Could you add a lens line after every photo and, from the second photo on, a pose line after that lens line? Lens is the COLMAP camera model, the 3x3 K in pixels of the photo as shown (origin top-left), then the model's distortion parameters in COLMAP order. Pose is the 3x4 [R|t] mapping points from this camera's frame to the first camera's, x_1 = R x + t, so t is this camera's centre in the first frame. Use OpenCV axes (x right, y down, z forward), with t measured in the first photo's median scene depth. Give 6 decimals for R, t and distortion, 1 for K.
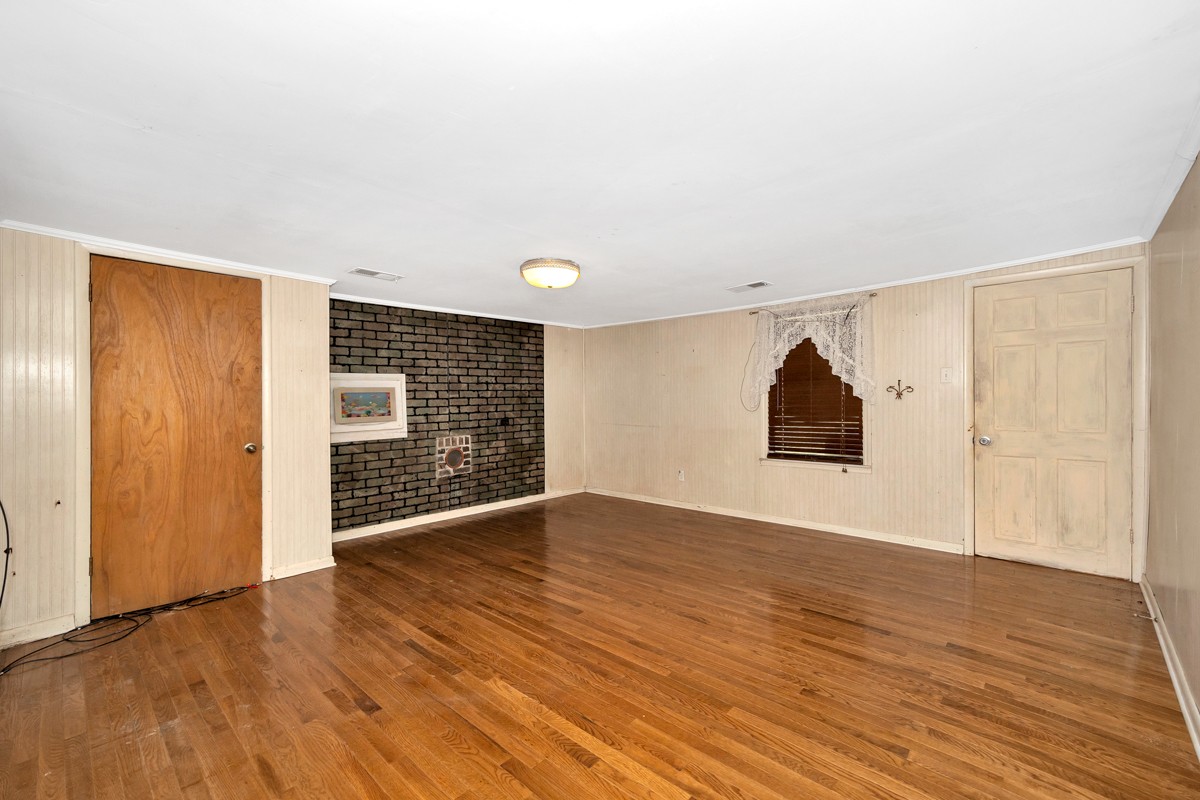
lens RADIAL K [[484.4, 0, 597.1], [0, 484.4, 406.5], [0, 0, 1]] dist [-0.006479, -0.000069]
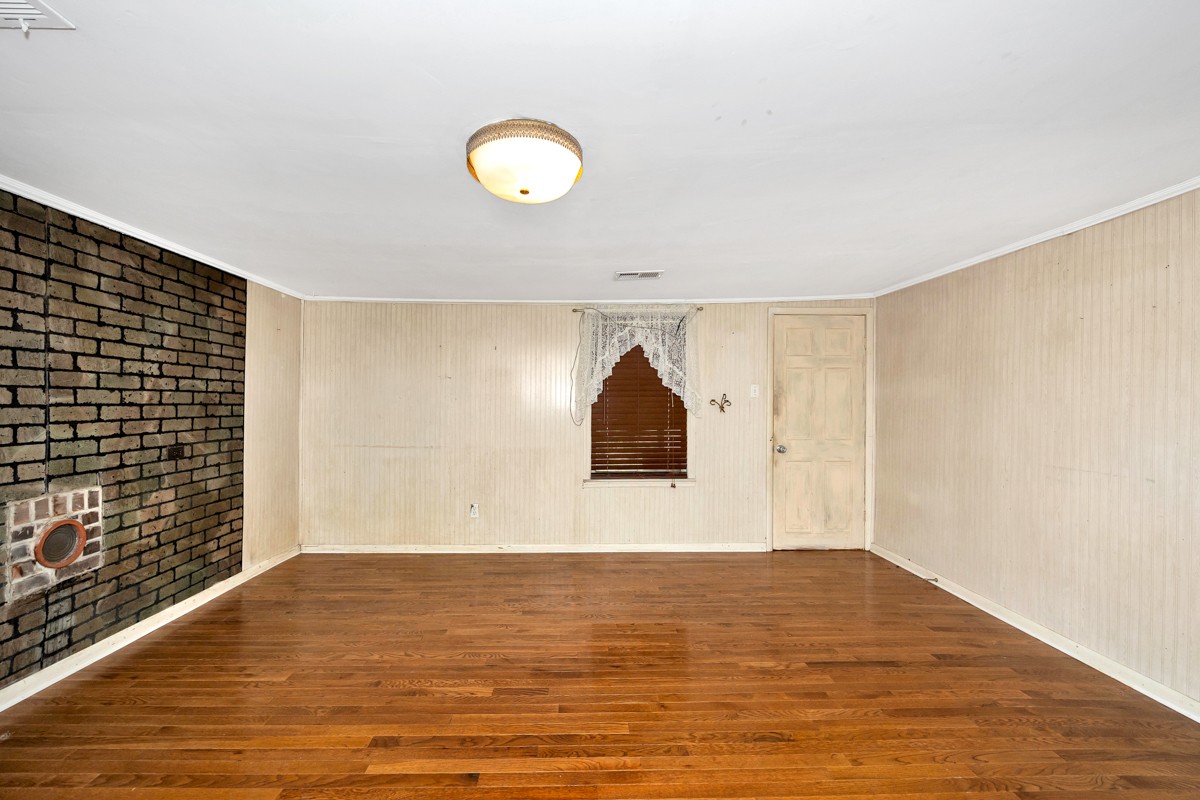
lens RADIAL K [[484.4, 0, 597.1], [0, 484.4, 406.5], [0, 0, 1]] dist [-0.006479, -0.000069]
pose [[0.731981, 0.011853, 0.681222, -0.234061], [0.001592, 0.999816, -0.019106, -0.006749], [-0.681324, 0.015070, 0.731827, 0.352218]]
